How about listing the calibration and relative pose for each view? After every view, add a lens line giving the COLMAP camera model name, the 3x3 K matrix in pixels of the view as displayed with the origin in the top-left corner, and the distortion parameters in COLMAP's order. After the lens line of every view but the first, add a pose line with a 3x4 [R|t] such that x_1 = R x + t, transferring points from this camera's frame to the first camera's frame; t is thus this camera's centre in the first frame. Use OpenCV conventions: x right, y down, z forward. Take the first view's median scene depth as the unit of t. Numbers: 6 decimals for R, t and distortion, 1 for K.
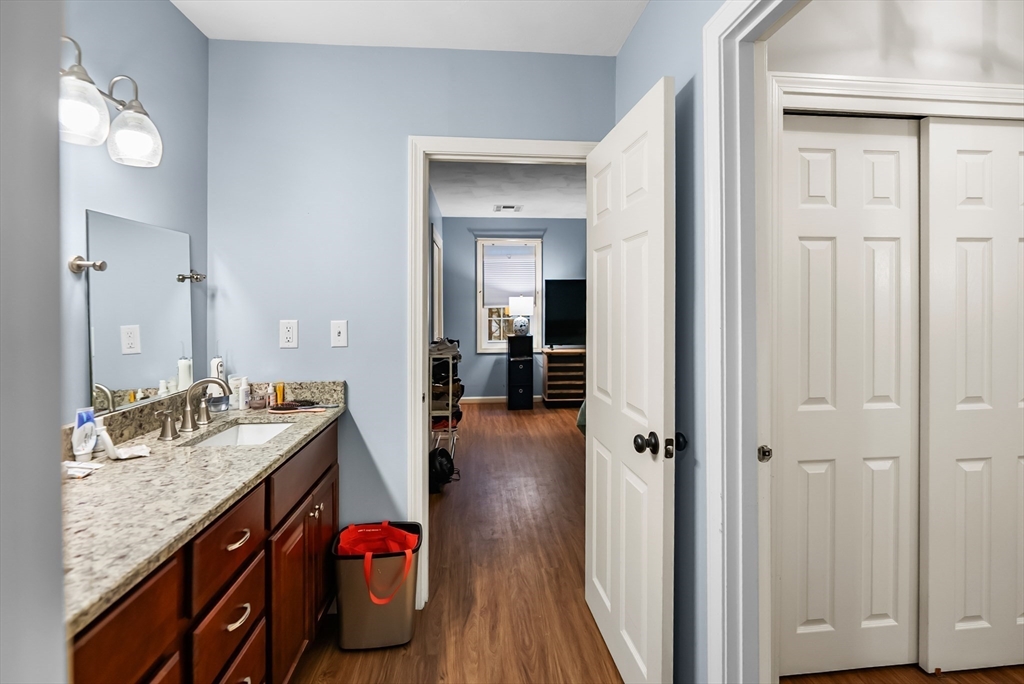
lens RADIAL K [[466.9, 0, 511.4], [0, 466.9, 318.3], [0, 0, 1]] dist [0.000574, 0.000686]
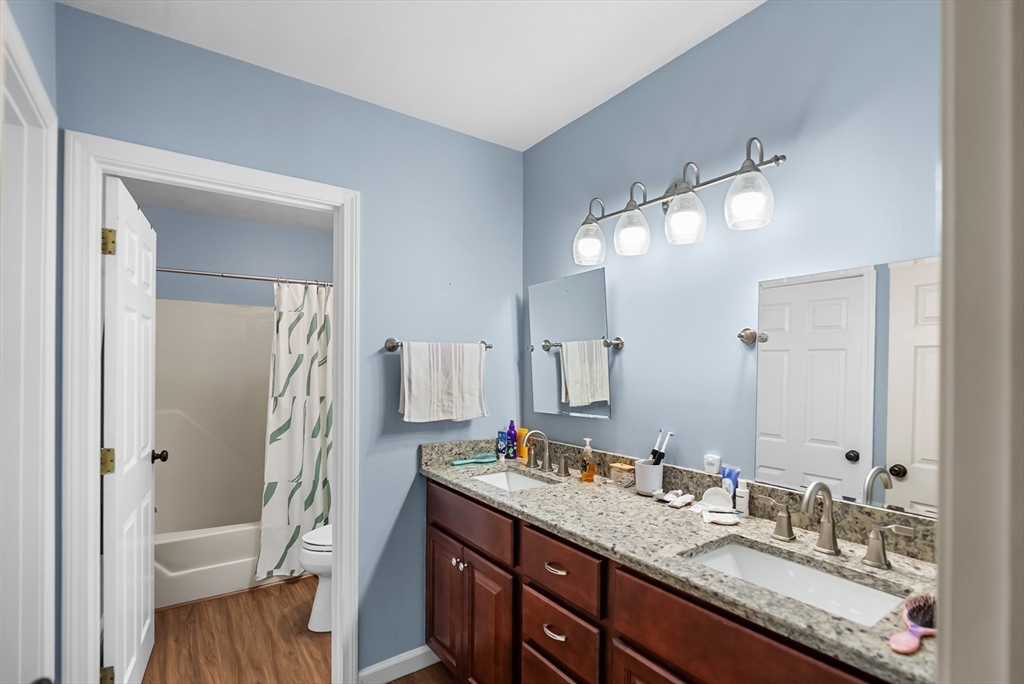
lens RADIAL K [[466.9, 0, 499.1], [0, 466.9, 367.6], [0, 0, 1]] dist [0.000574, 0.000686]
pose [[-0.876913, -0.006073, -0.480611, 0.147258], [-0.013469, 0.999838, 0.011942, -0.066236], [0.480461, 0.016946, -0.876853, 2.369052]]
